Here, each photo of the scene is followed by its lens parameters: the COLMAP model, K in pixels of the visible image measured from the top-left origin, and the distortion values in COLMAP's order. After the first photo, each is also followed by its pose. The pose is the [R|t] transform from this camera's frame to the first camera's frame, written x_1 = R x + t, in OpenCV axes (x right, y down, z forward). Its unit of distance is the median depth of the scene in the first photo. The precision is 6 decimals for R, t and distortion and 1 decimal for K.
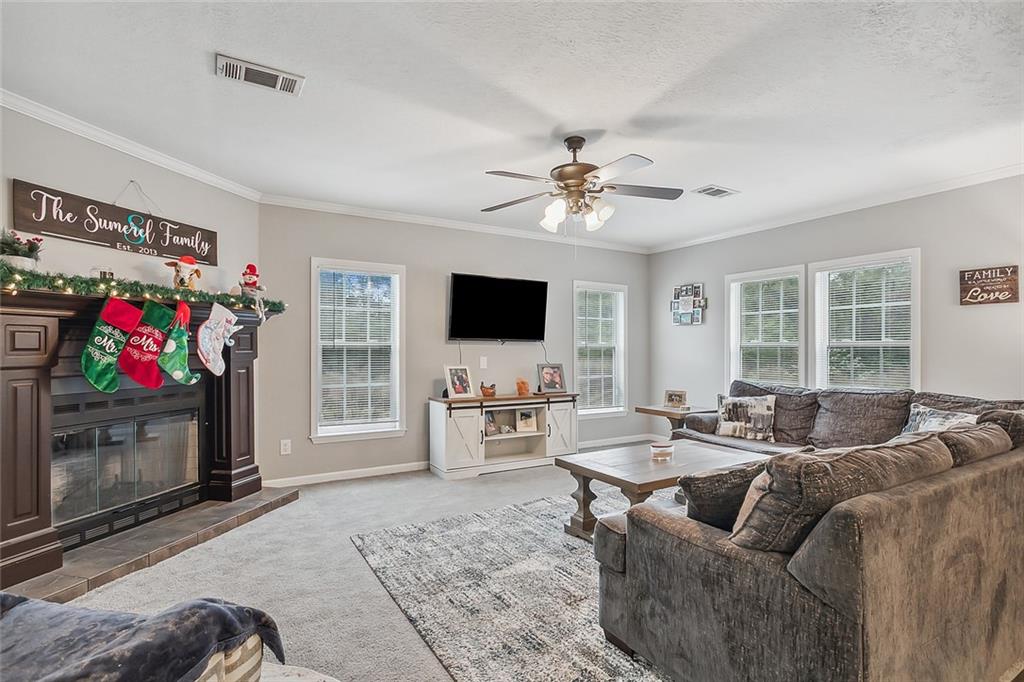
lens RADIAL K [[492.3, 0, 511.7], [0, 492.3, 342.6], [0, 0, 1]] dist [0.001304, 0.000619]
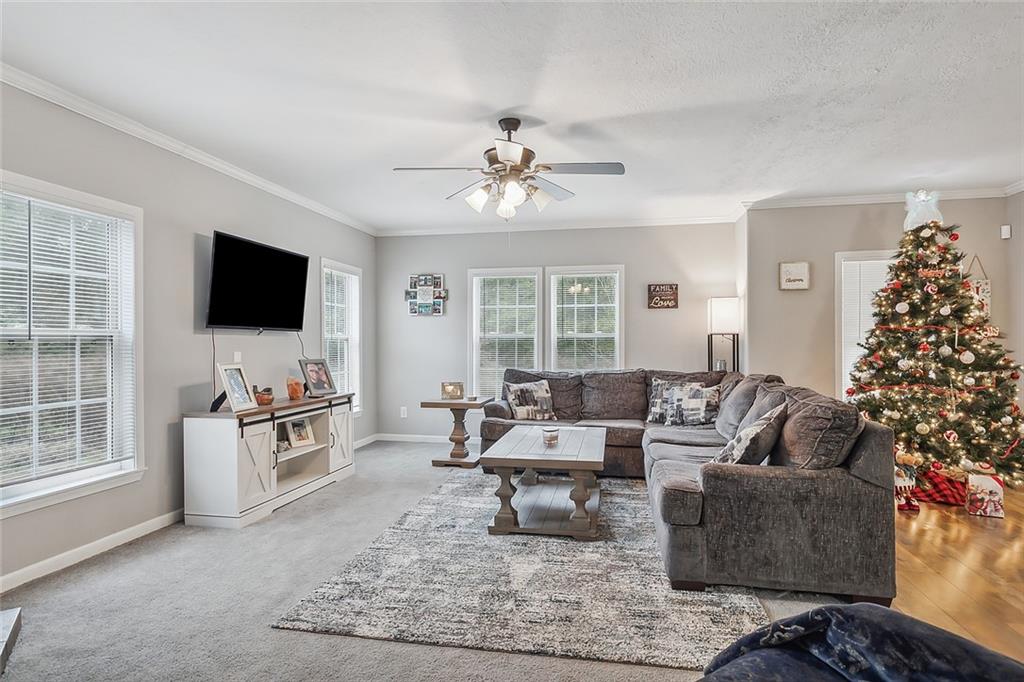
lens RADIAL K [[555.1, 0, 510.1], [0, 555.1, 337.5], [0, 0, 1]] dist [-0.002440, 0.001796]
pose [[0.666325, 0.001870, 0.745660, -0.443133], [-0.004998, 0.999986, 0.001959, 0.005277], [-0.745645, -0.005032, 0.666324, 0.182066]]
